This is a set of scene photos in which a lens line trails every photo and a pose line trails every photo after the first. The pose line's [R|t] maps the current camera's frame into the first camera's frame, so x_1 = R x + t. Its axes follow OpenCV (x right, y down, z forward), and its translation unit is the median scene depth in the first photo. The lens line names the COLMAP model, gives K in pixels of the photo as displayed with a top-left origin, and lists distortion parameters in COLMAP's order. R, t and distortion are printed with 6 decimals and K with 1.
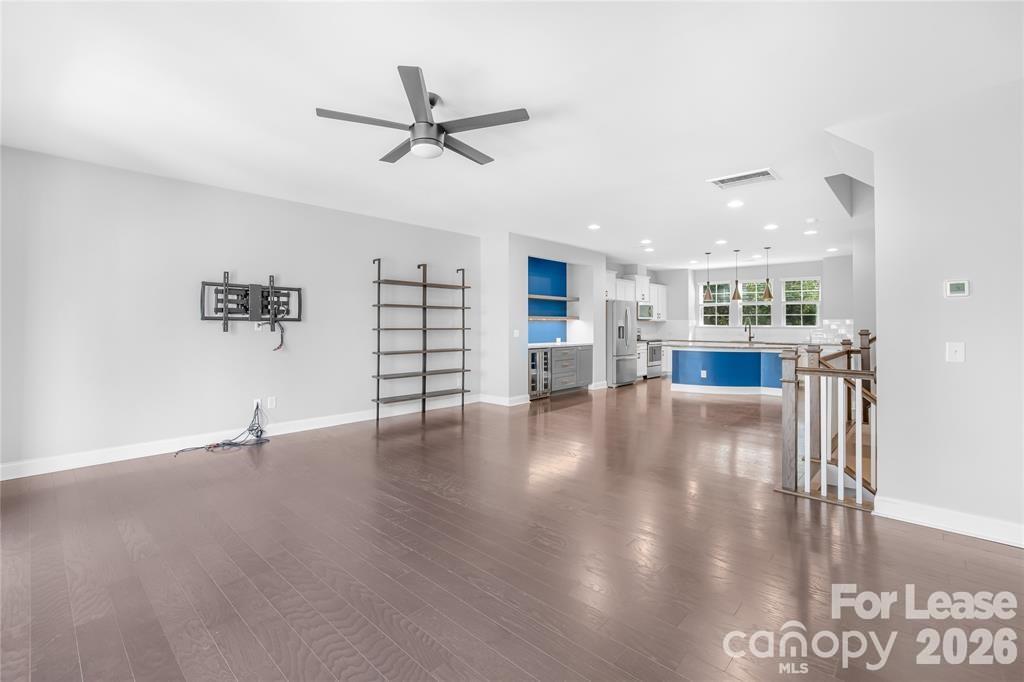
lens RADIAL K [[459.3, 0, 506.2], [0, 459.3, 323.0], [0, 0, 1]] dist [-0.025360, 0.000284]
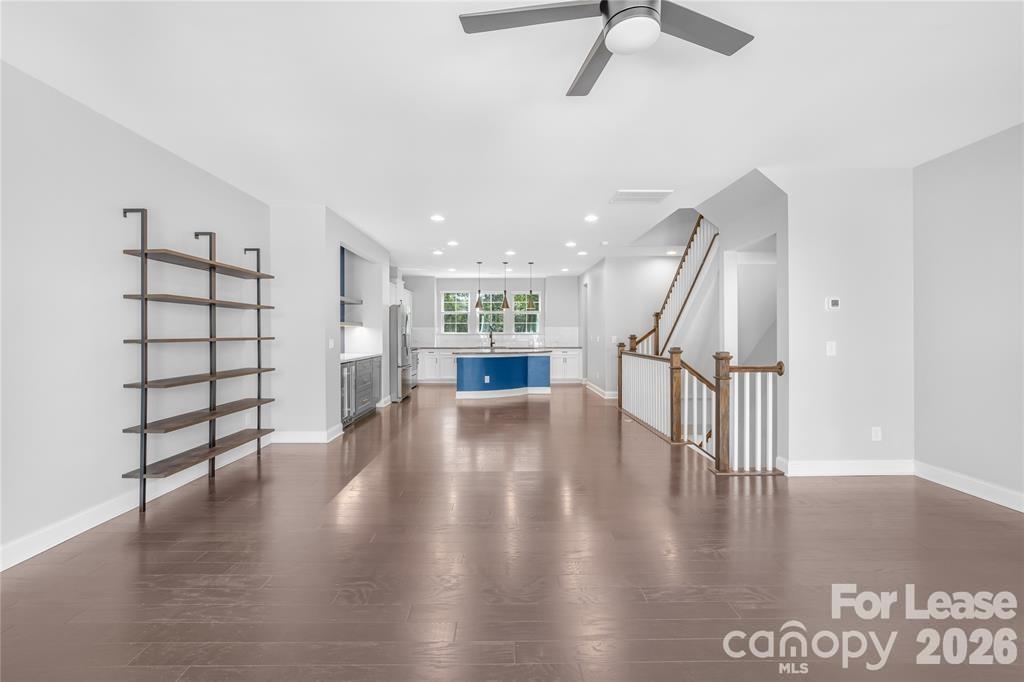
lens RADIAL K [[454.8, 0, 506.4], [0, 454.8, 339.7], [0, 0, 1]] dist [-0.001574, -0.000229]
pose [[0.726094, -0.015463, 0.687422, -0.230389], [0.002530, 0.999800, 0.019818, 0.001627], [-0.687591, -0.012650, 0.725988, 0.214598]]
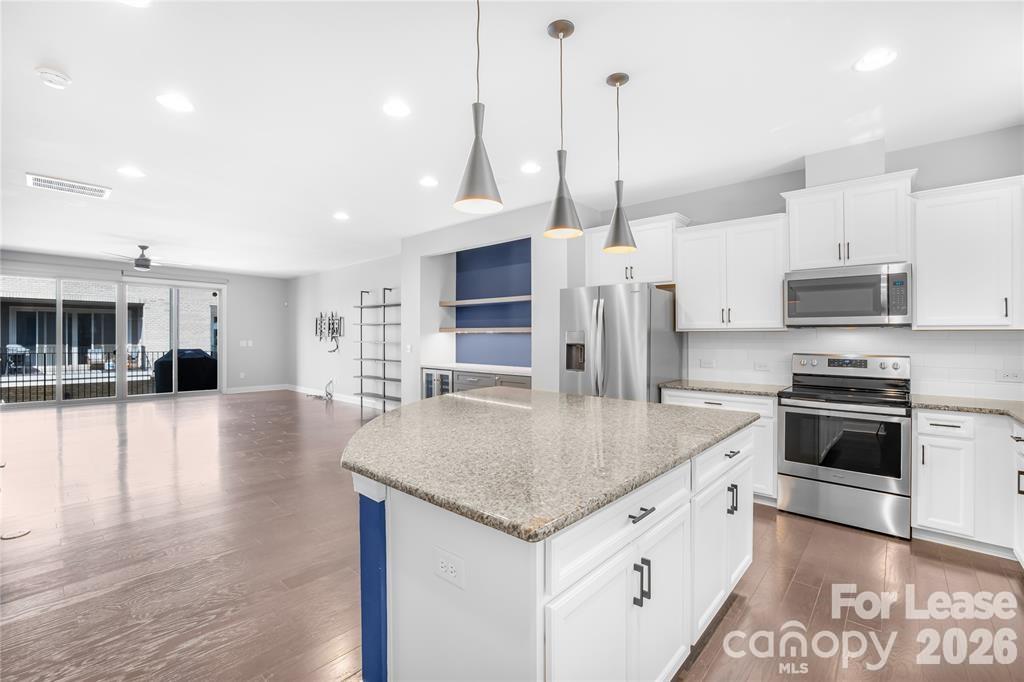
lens RADIAL K [[445.2, 0, 506.2], [0, 445.2, 339.0], [0, 0, 1]] dist [-0.038194, 0.010576]
pose [[0.010559, -0.002864, -0.999940, 0.722452], [-0.005418, 0.999981, -0.002922, 0.004211], [0.999930, 0.005449, 0.010543, 0.958378]]
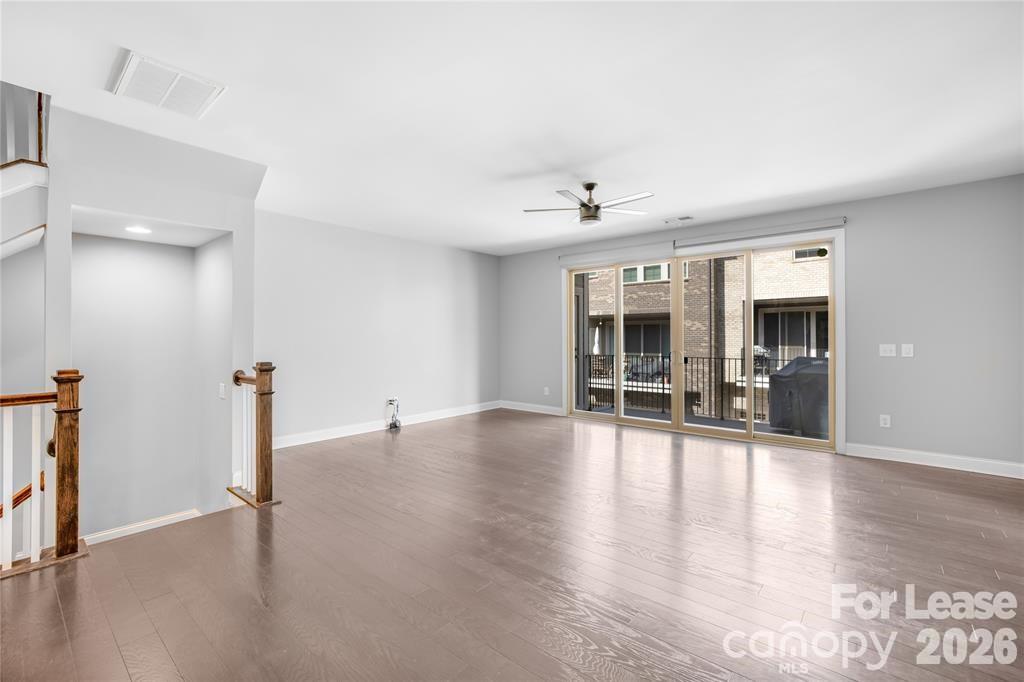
lens RADIAL K [[445.2, 0, 506.2], [0, 445.2, 339.0], [0, 0, 1]] dist [-0.038194, 0.010576]
pose [[-0.999518, 0.000893, -0.031021, 0.052158], [0.000883, 1.000000, 0.000336, 0.002373], [0.031021, 0.000308, -0.999519, 0.784825]]
